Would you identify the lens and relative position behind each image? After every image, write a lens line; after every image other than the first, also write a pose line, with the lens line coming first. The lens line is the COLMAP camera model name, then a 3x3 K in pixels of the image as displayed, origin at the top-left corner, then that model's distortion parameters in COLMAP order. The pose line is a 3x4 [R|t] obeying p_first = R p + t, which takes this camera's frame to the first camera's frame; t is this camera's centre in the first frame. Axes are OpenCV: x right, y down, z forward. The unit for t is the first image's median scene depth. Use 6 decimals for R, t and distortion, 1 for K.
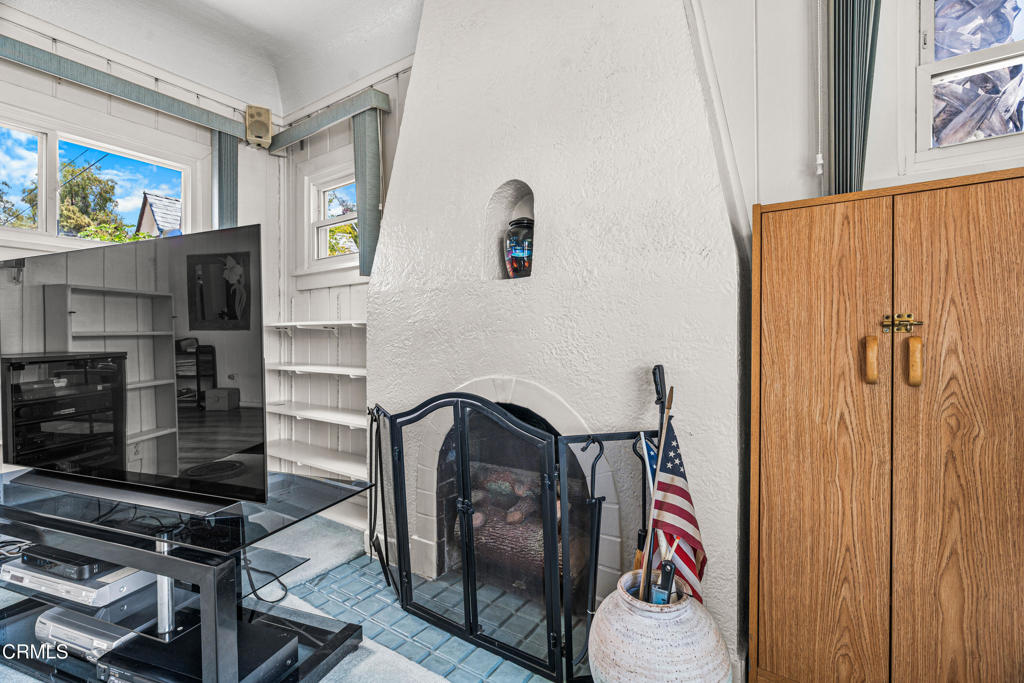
lens RADIAL K [[460.0, 0, 509.7], [0, 460.0, 343.6], [0, 0, 1]] dist [0.000424, -0.000076]
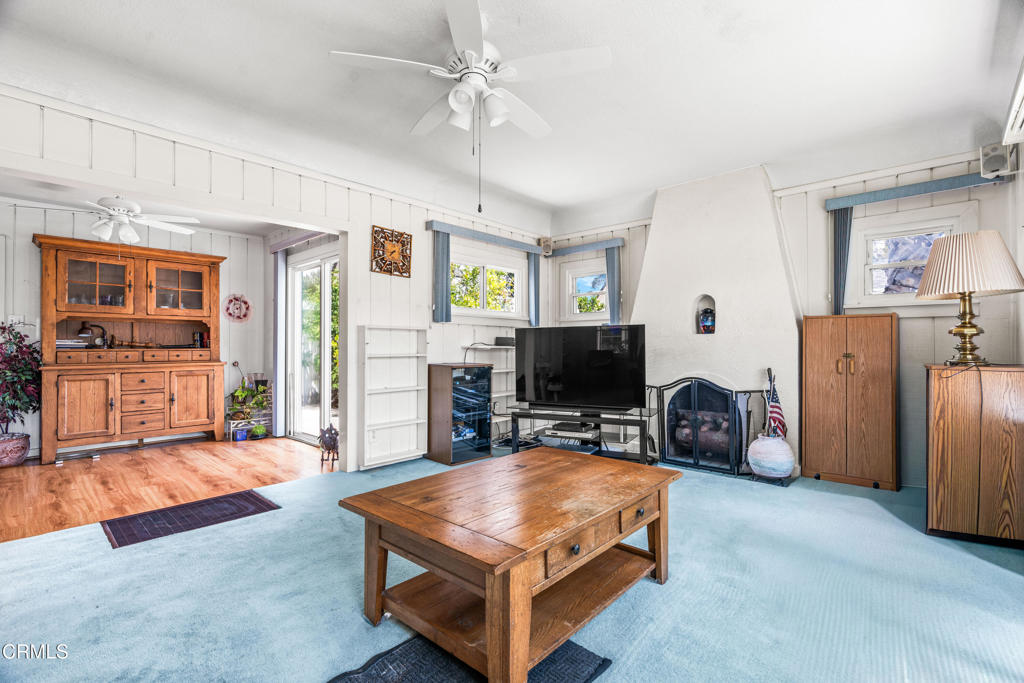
lens RADIAL K [[467.9, 0, 508.4], [0, 467.9, 343.8], [0, 0, 1]] dist [-0.002058, 0.000660]
pose [[0.989835, 0.000292, -0.142222, -0.962819], [-0.001244, 0.999977, -0.006598, -0.091129], [0.142217, 0.006708, 0.989813, -2.339568]]
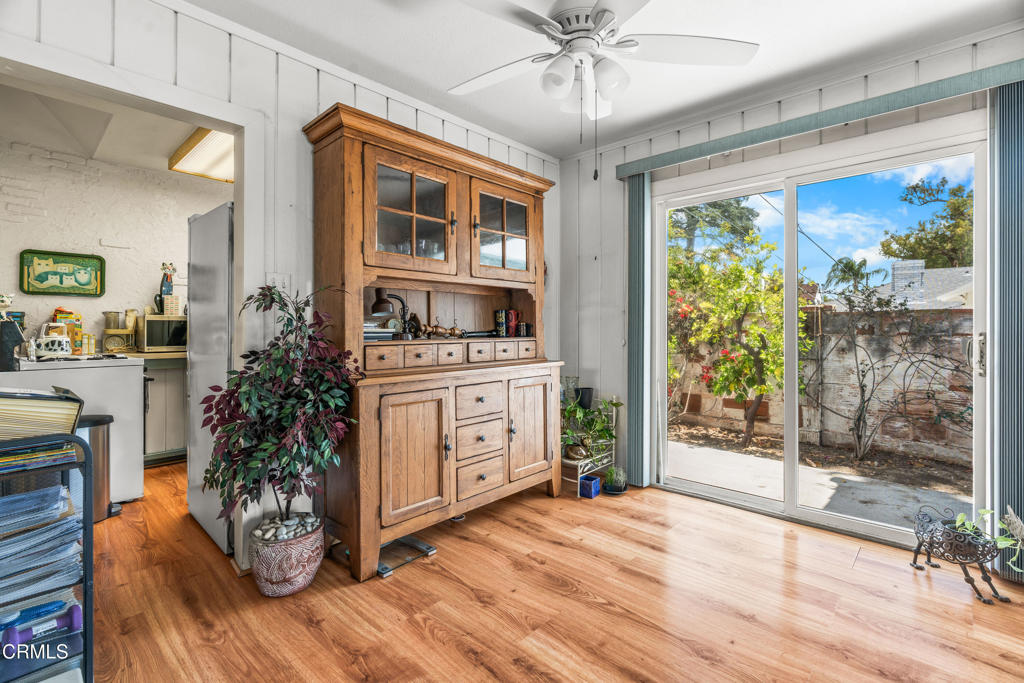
lens RADIAL K [[477.5, 0, 510.9], [0, 477.5, 330.2], [0, 0, 1]] dist [-0.000159, 0.000070]
pose [[0.987149, -0.002466, -0.159786, -3.957782], [0.002301, 0.999997, -0.001222, -0.108040], [0.159788, 0.000839, 0.987151, -1.043560]]
